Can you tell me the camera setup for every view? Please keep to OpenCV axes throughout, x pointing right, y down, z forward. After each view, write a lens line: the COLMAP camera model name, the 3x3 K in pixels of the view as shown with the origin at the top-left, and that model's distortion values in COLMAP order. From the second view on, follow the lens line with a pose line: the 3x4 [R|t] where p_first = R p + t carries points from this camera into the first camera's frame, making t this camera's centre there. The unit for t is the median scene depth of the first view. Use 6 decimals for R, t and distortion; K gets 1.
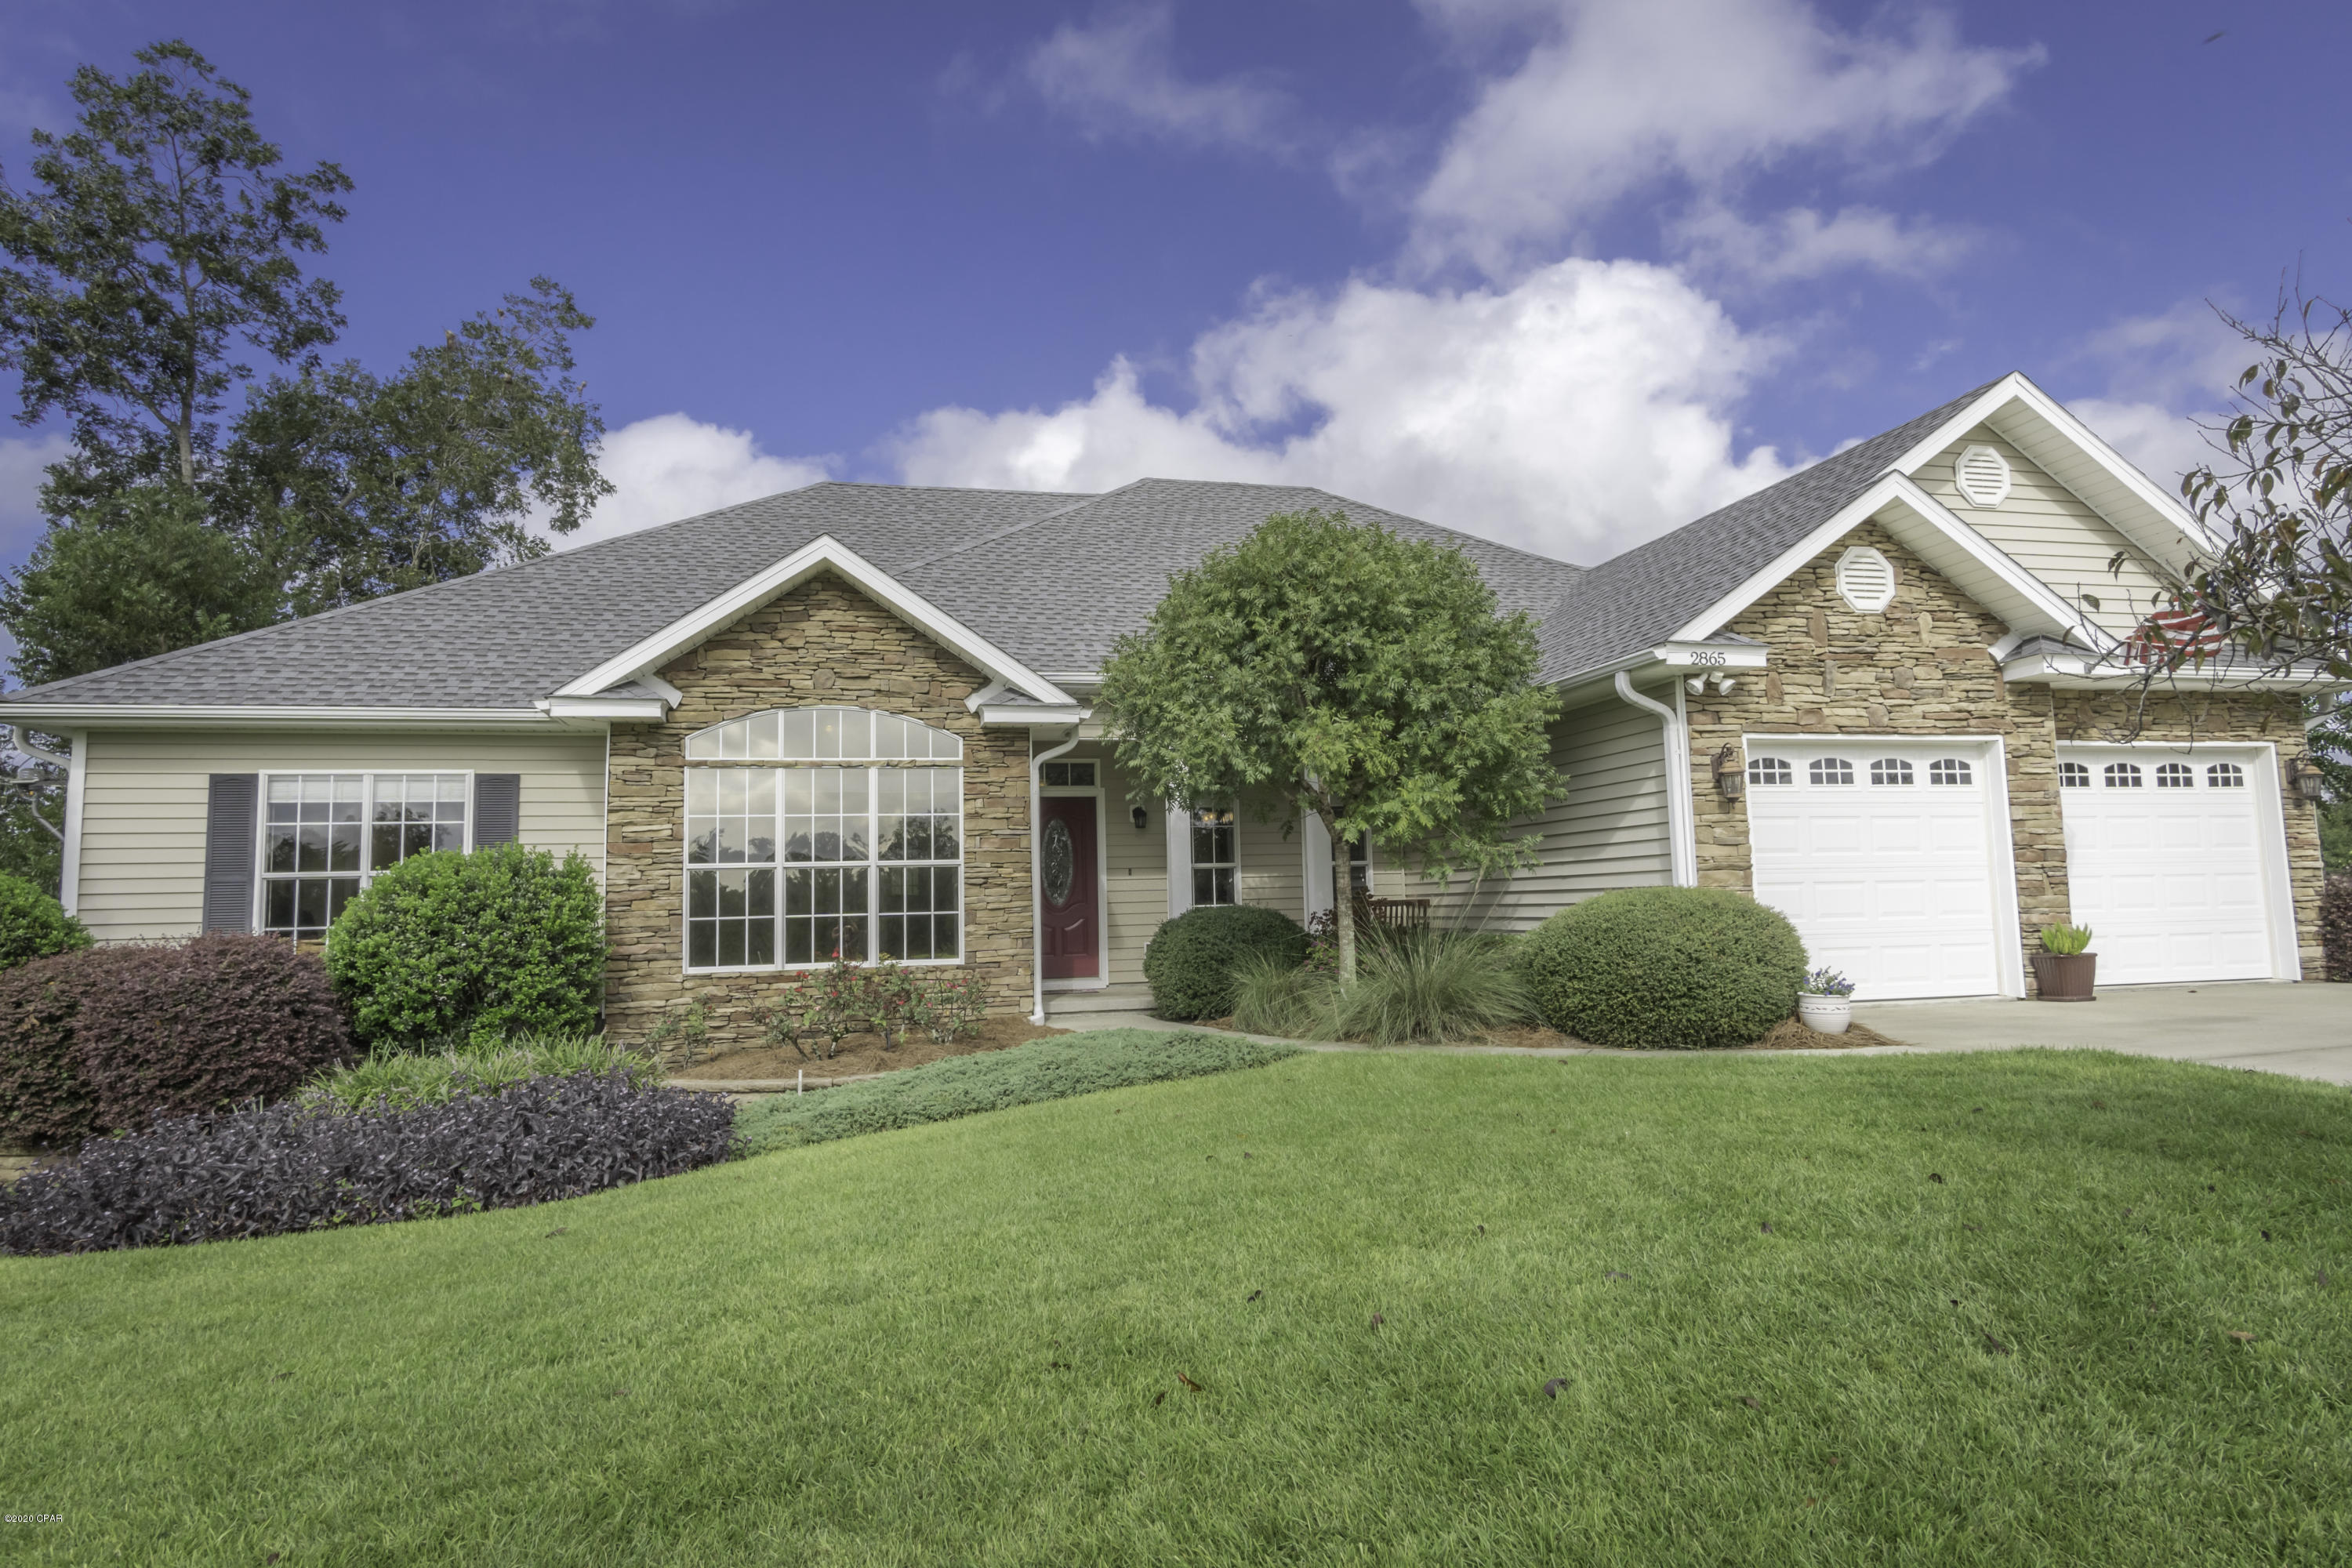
lens RADIAL K [[1284.3, 0, 1154.3], [0, 1284.3, 800.1], [0, 0, 1]] dist [0.004683, 0.000649]
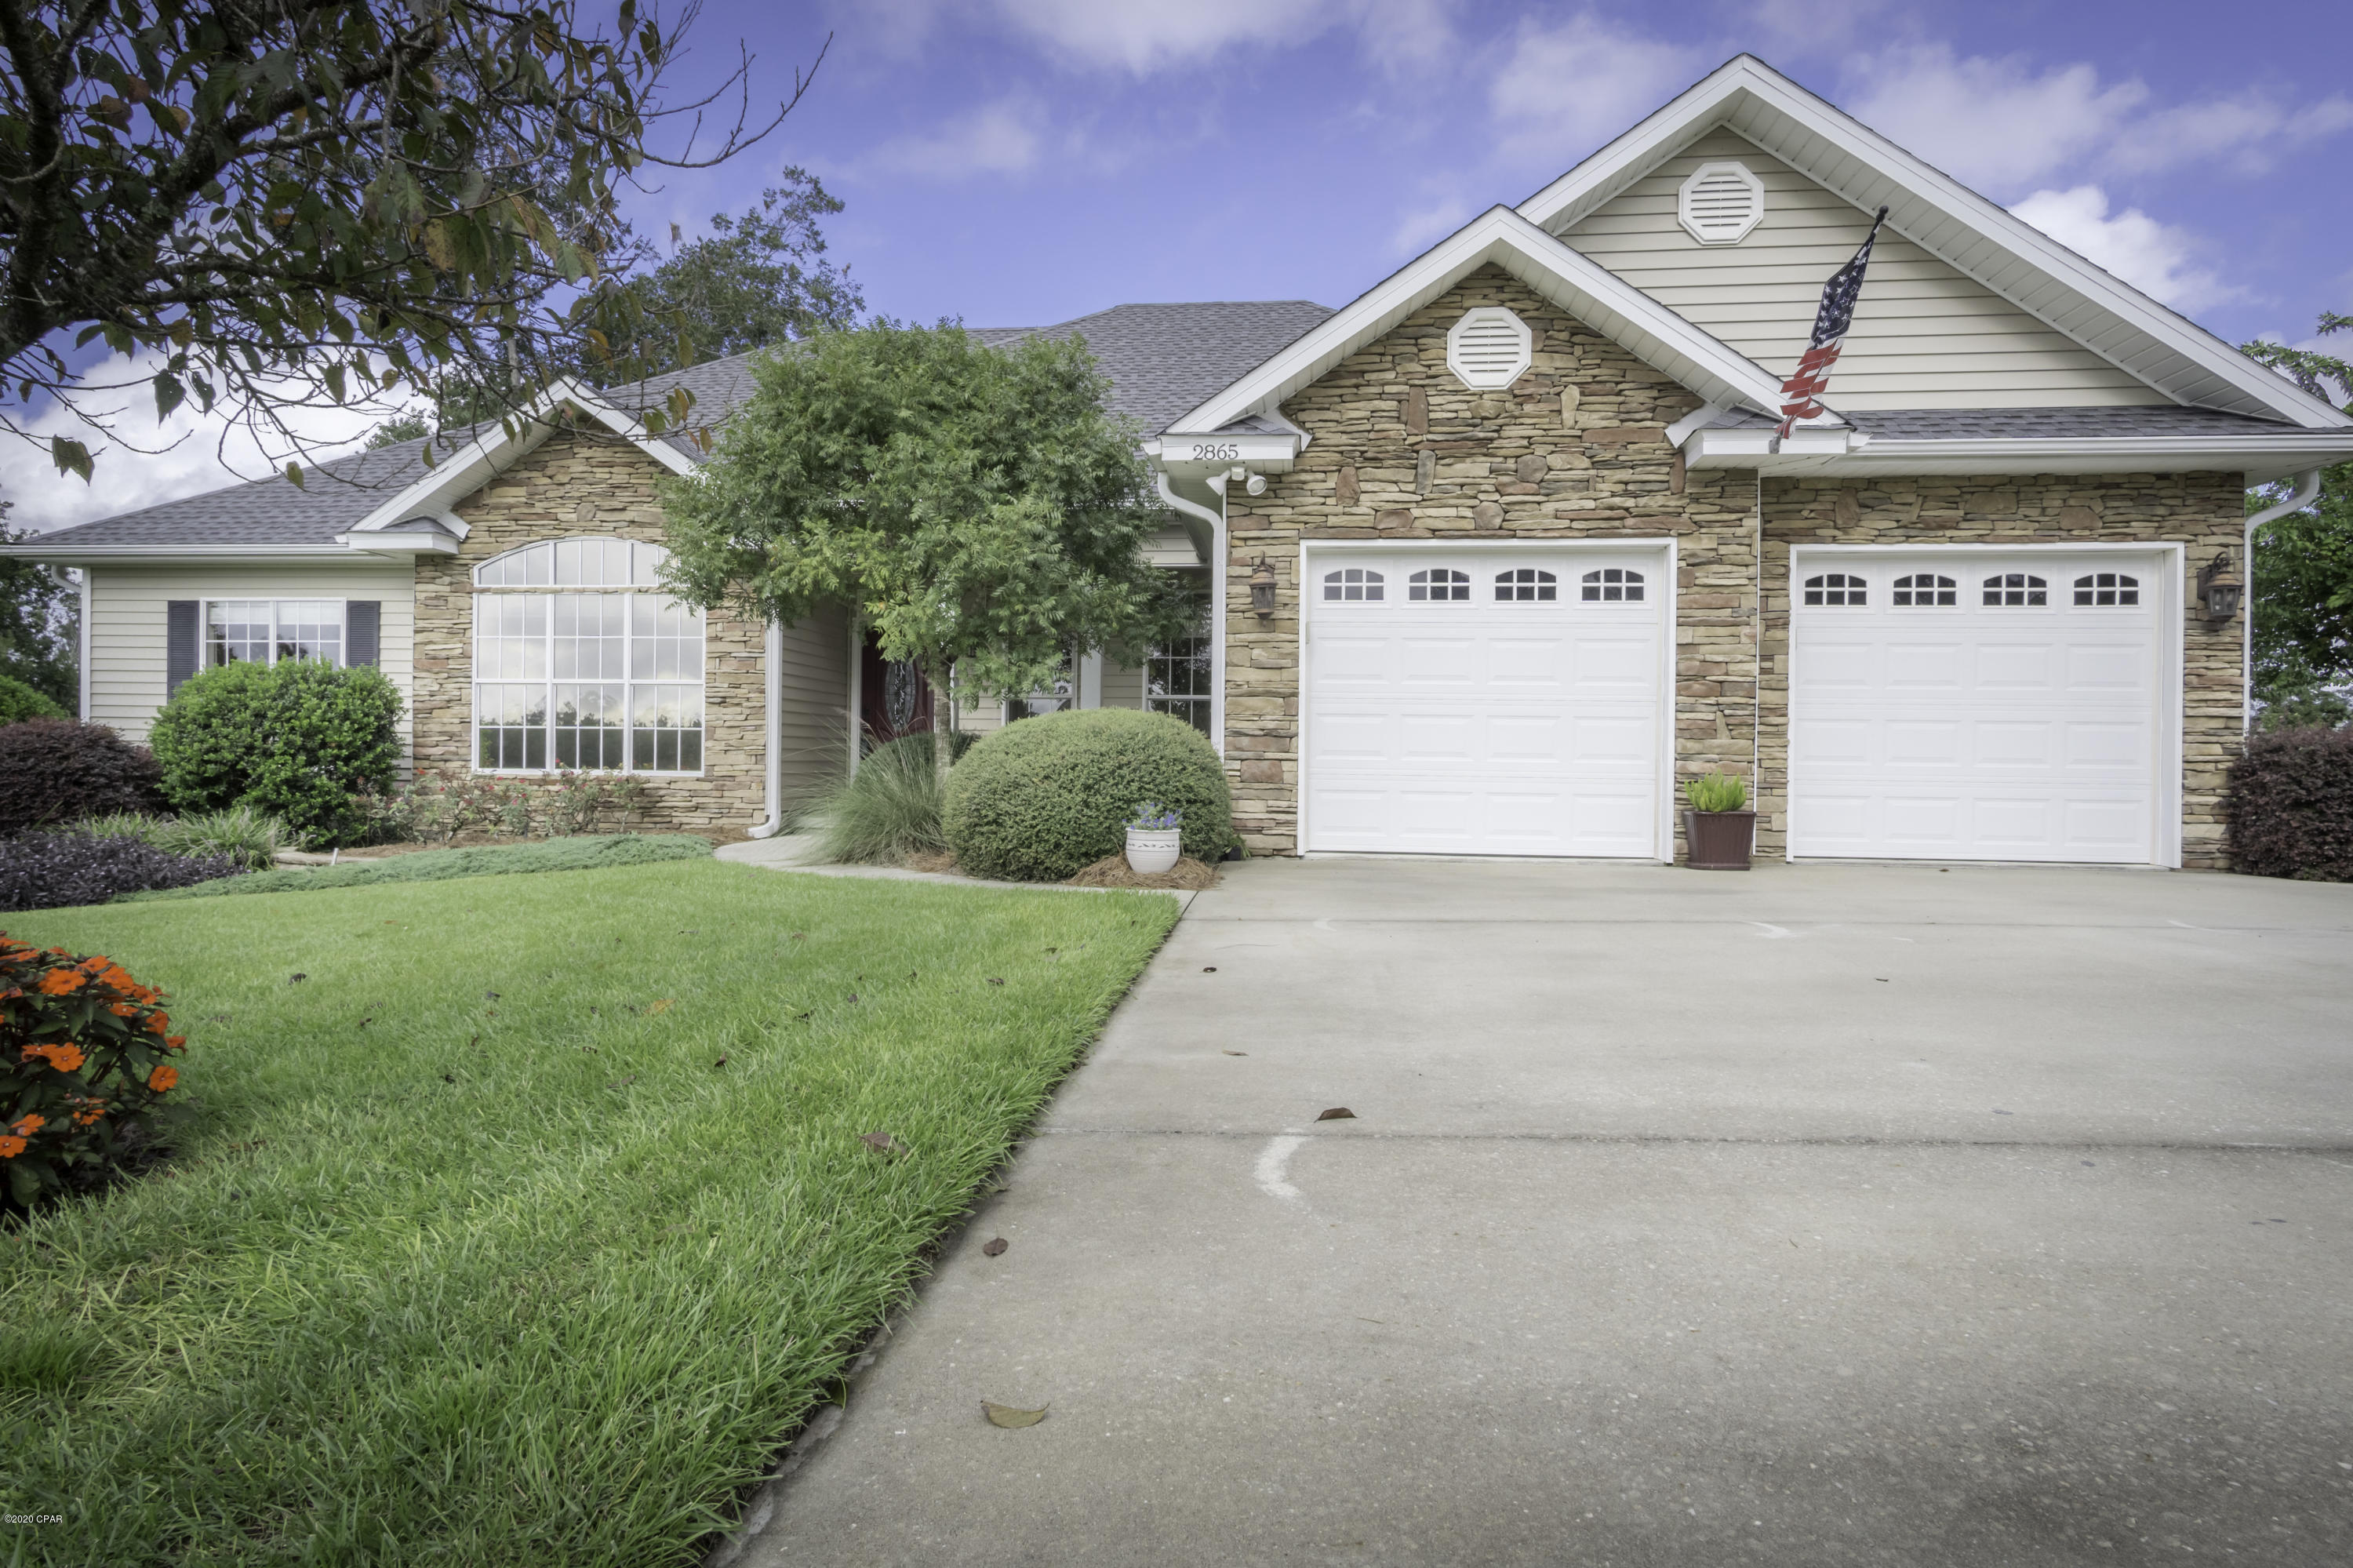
lens RADIAL K [[1242.4, 0, 1176.5], [0, 1242.4, 784.0], [0, 0, 1]] dist [0.004978, 0.002017]
pose [[0.945540, 0.041338, -0.322870, 0.594415], [-0.008041, 0.994567, 0.103791, 0.023067], [0.325406, -0.095543, 0.940735, 0.151039]]
